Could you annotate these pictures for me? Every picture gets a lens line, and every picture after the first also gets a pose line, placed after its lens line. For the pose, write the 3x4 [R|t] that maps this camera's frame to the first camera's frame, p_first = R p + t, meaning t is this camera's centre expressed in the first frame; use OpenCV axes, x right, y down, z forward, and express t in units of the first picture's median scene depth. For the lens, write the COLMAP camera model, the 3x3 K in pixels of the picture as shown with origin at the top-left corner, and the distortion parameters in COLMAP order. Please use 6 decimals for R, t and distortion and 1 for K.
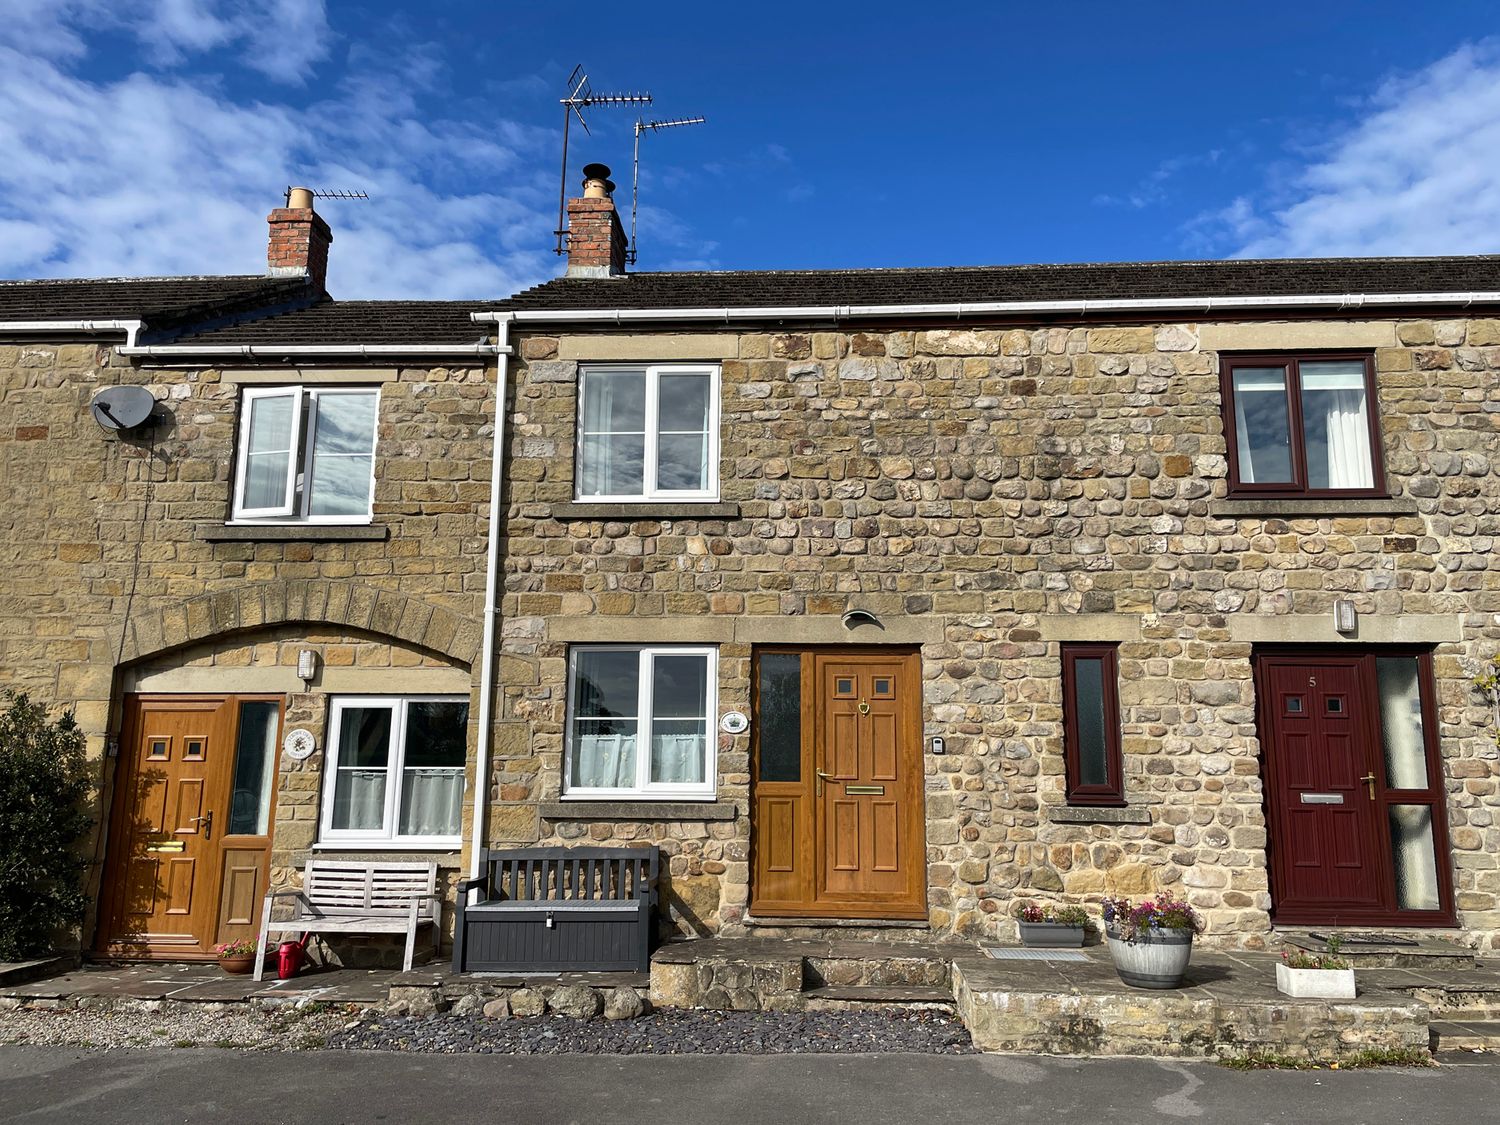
lens RADIAL K [[1183.4, 0, 750.0], [0, 1183.4, 562.5], [0, 0, 1]] dist [0.108095, -0.156603]
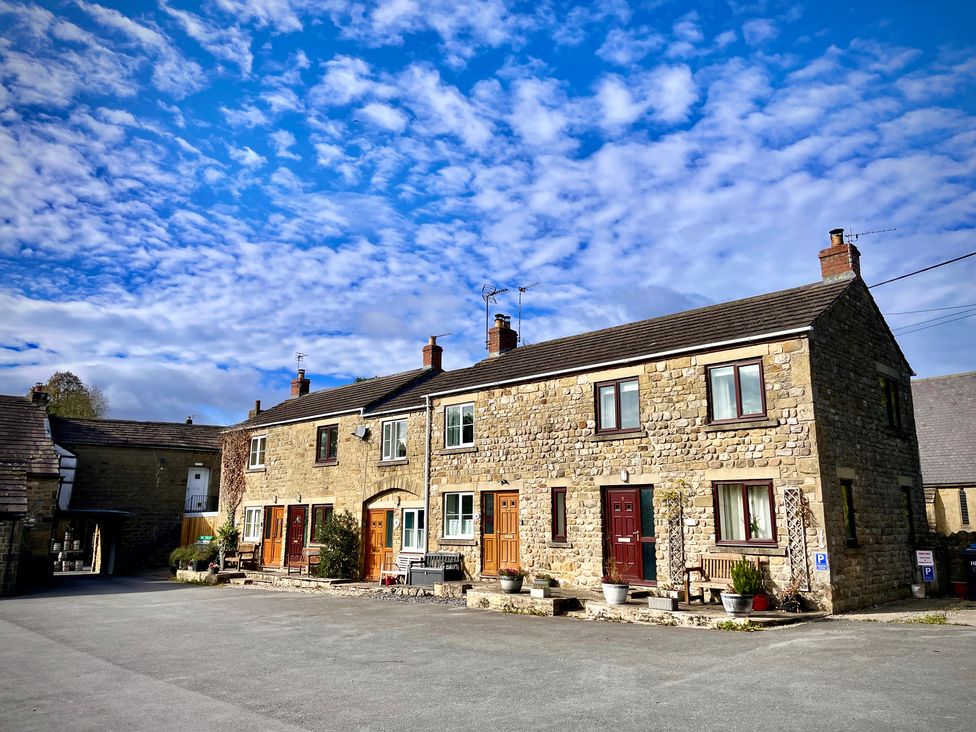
lens RADIAL K [[770.0, 0, 488.0], [0, 770.0, 366.0], [0, 0, 1]] dist [0.108095, -0.156603]
pose [[0.740547, -0.139630, -0.657338, 1.474895], [0.130626, 0.989427, -0.063010, -0.136748], [0.659186, -0.039204, 0.750957, -0.572036]]
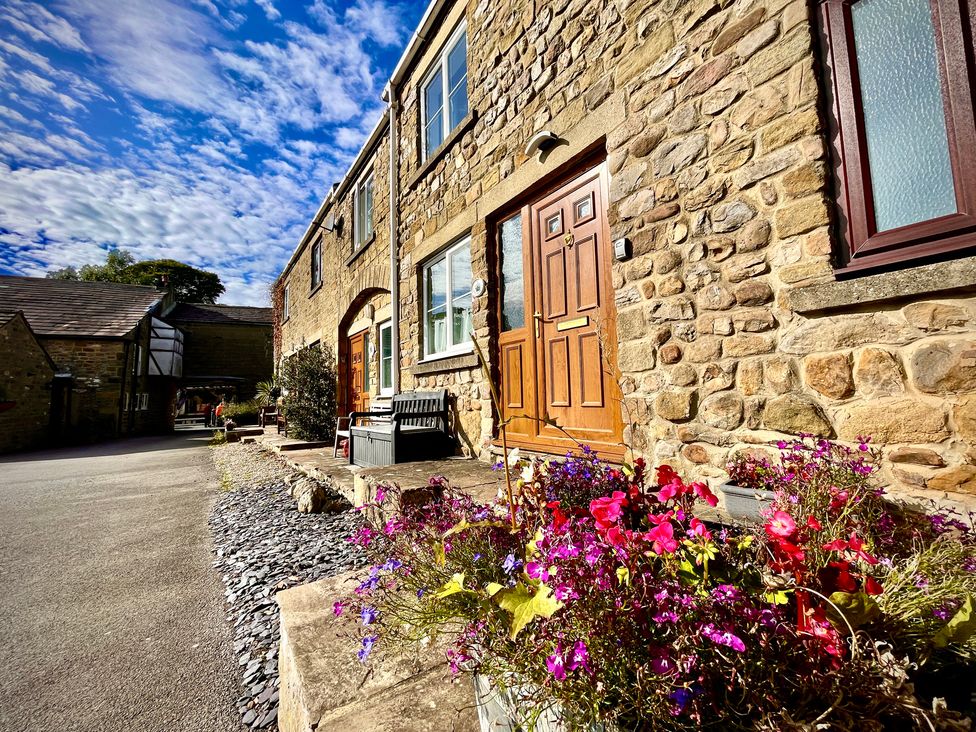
lens RADIAL K [[393.2, 0, 488.0], [0, 393.2, 366.0], [0, 0, 1]] dist [-0.008883, -0.000052]
pose [[0.613797, -0.087376, -0.784613, 0.294479], [0.181079, 0.982941, 0.032195, 0.201508], [0.768416, -0.161838, 0.619149, 0.748917]]
